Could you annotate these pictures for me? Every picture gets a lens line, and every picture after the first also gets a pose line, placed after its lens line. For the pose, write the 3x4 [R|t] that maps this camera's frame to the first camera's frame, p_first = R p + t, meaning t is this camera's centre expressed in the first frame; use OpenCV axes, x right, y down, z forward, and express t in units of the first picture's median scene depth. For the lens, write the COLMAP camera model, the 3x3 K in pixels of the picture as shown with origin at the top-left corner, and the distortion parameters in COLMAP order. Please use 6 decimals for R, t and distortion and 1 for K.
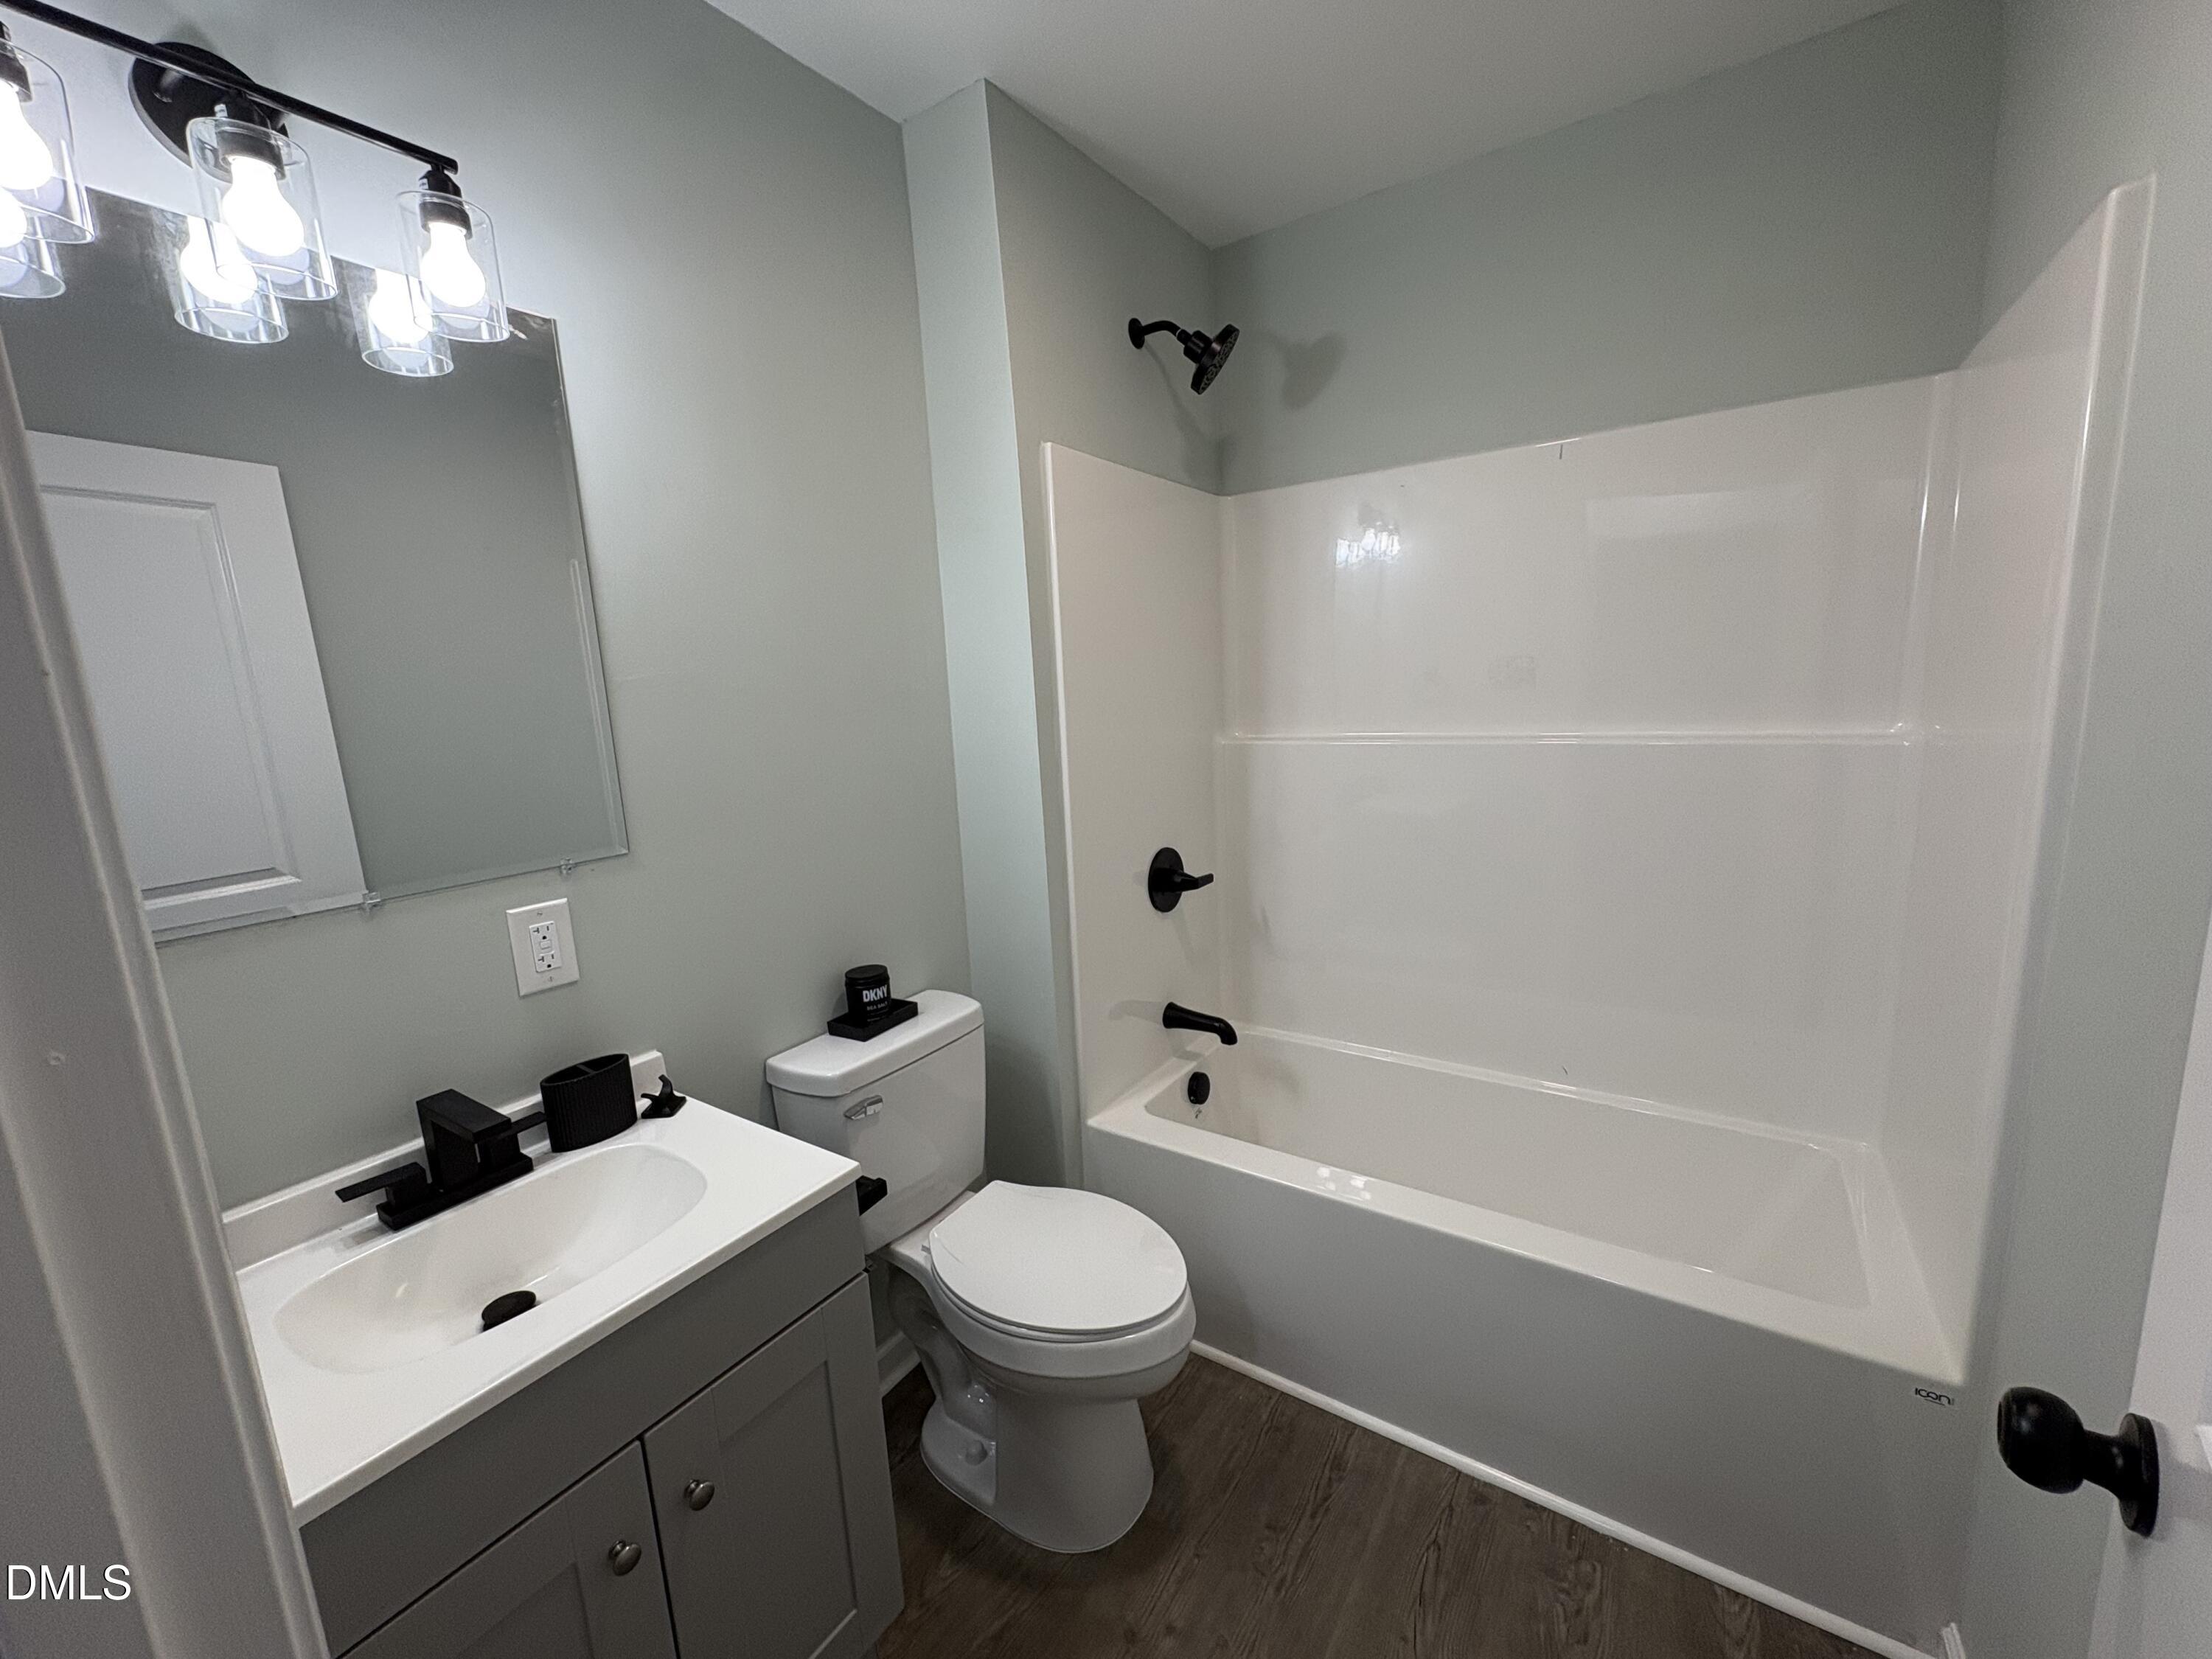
lens RADIAL K [[893.1, 0, 1110.2], [0, 893.1, 827.1], [0, 0, 1]] dist [0.011448, 0.000092]
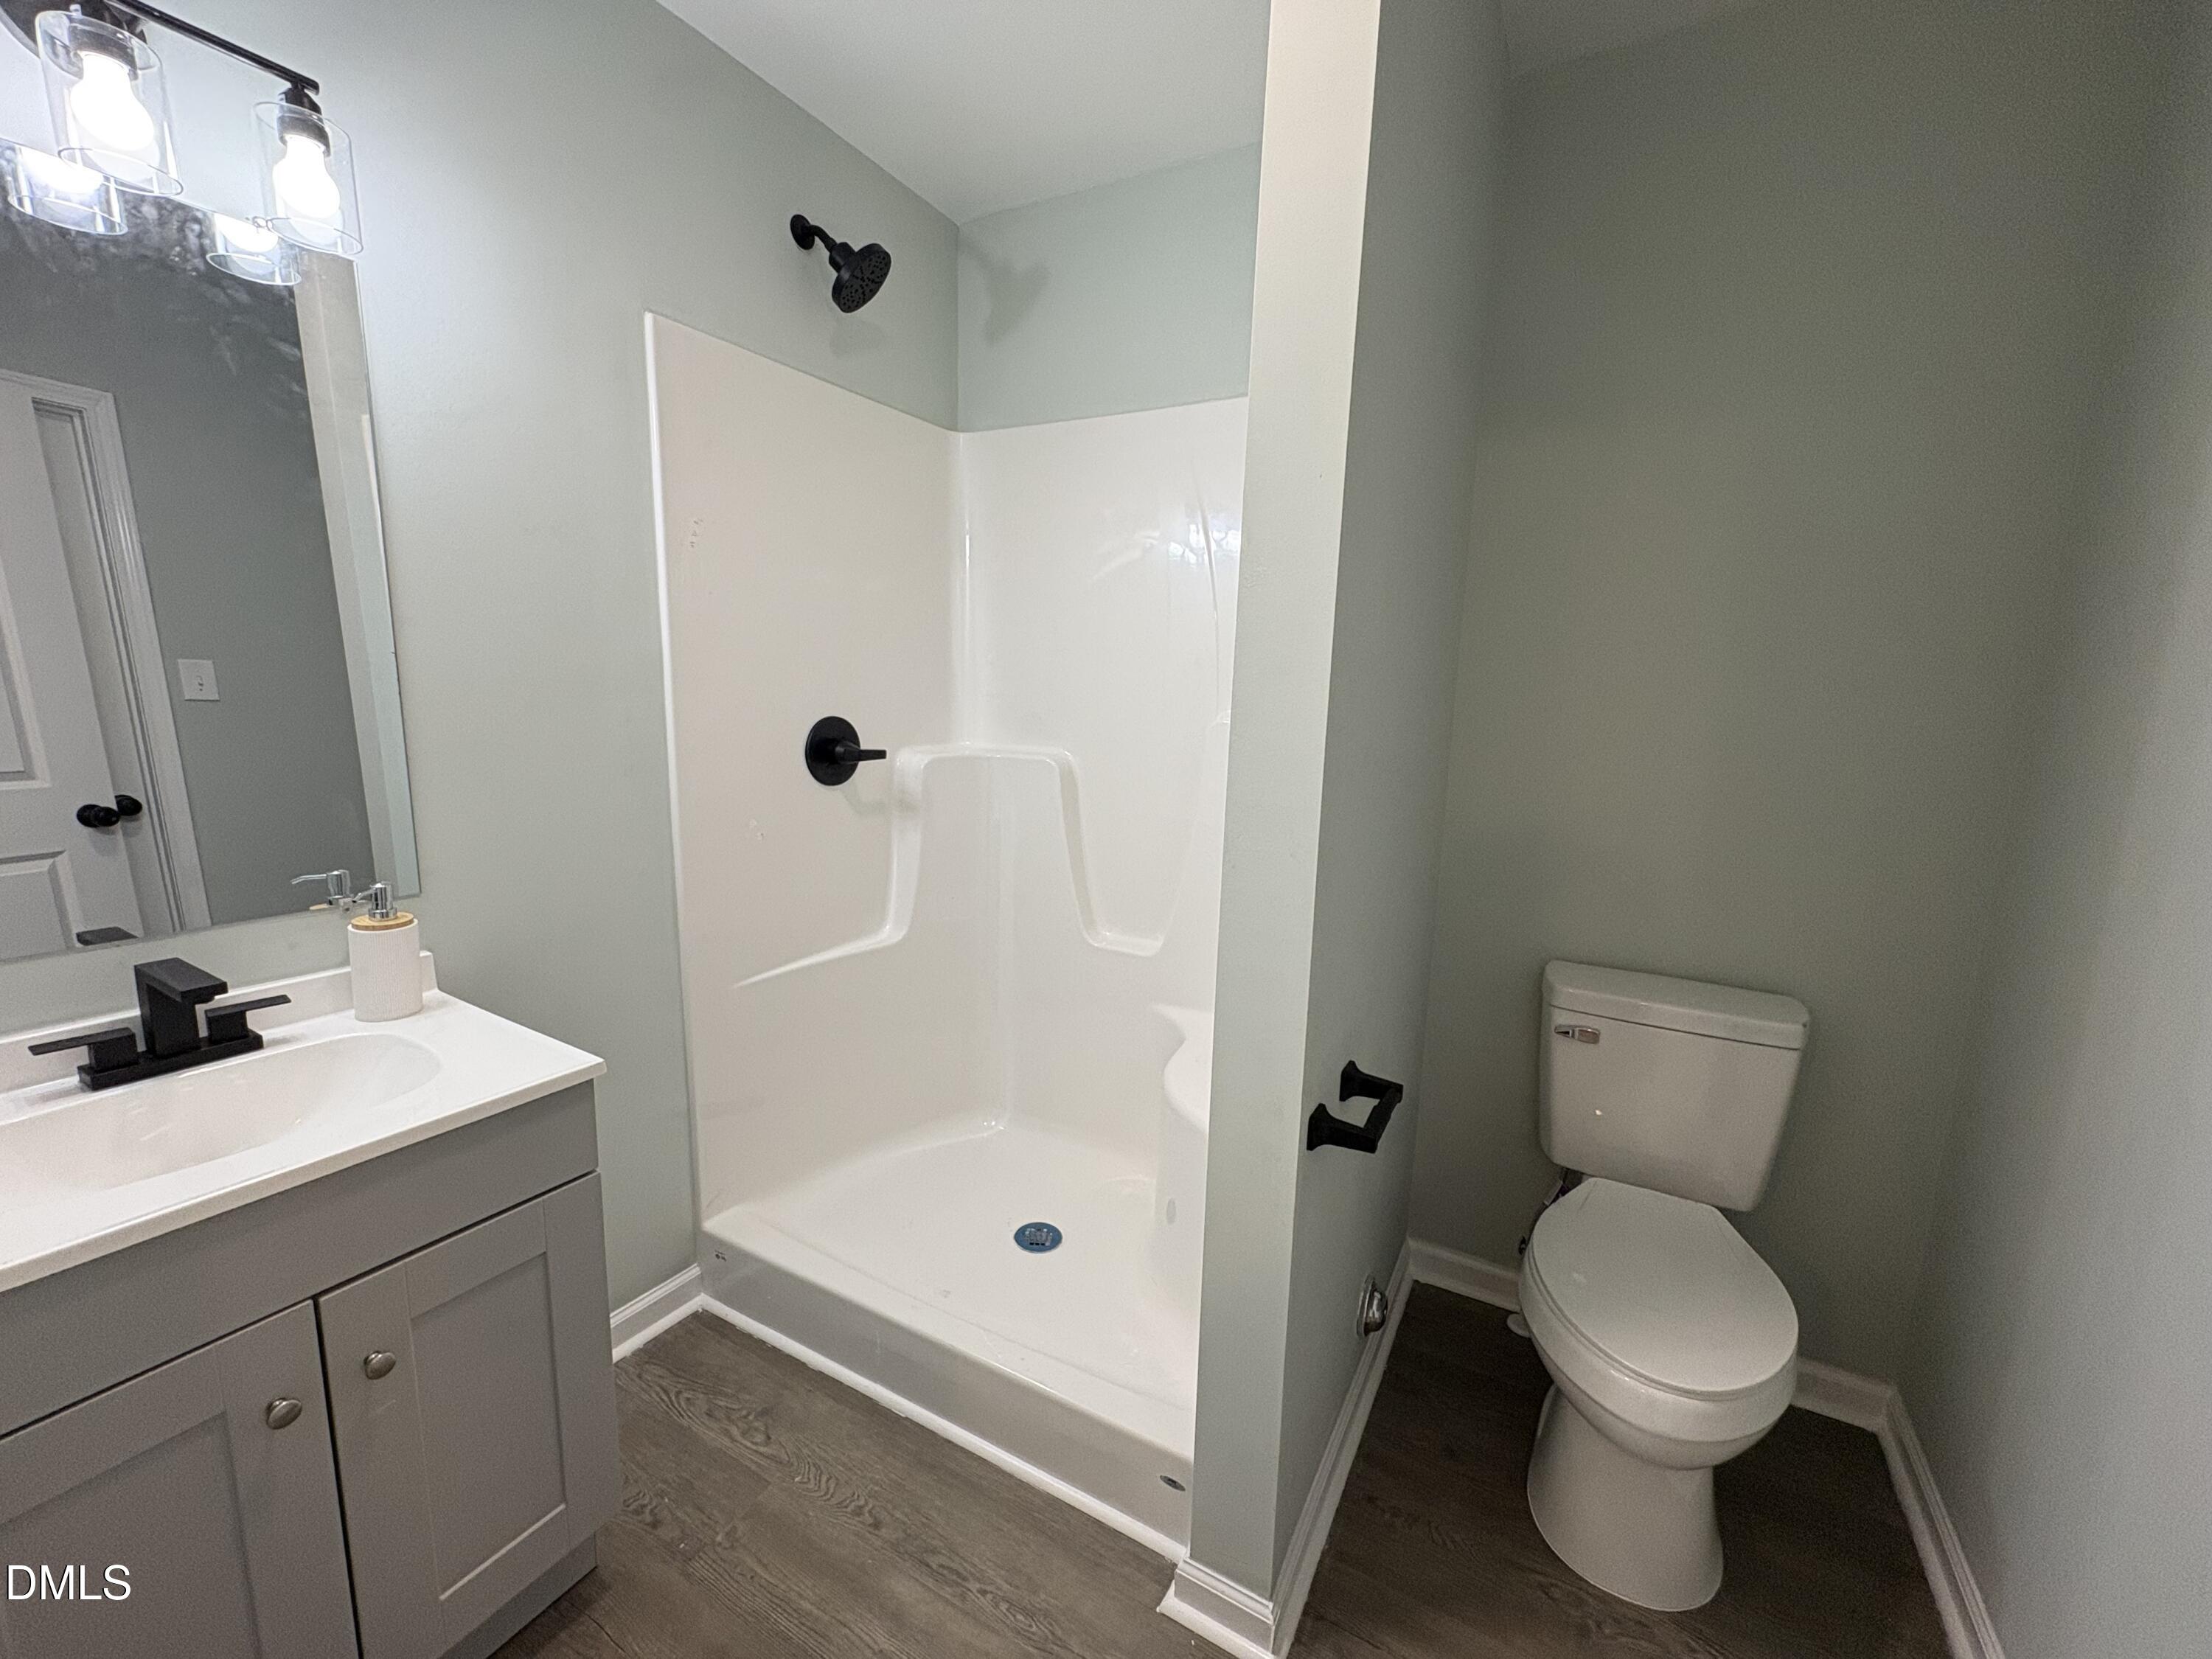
lens RADIAL K [[883.6, 0, 1103.4], [0, 883.6, 785.8], [0, 0, 1]] dist [-0.001164, -0.000013]
pose [[0.995793, 0.060111, 0.069163, 0.163143], [-0.057209, 0.997427, -0.043207, 0.064994], [-0.071582, 0.039069, 0.996669, -0.042864]]
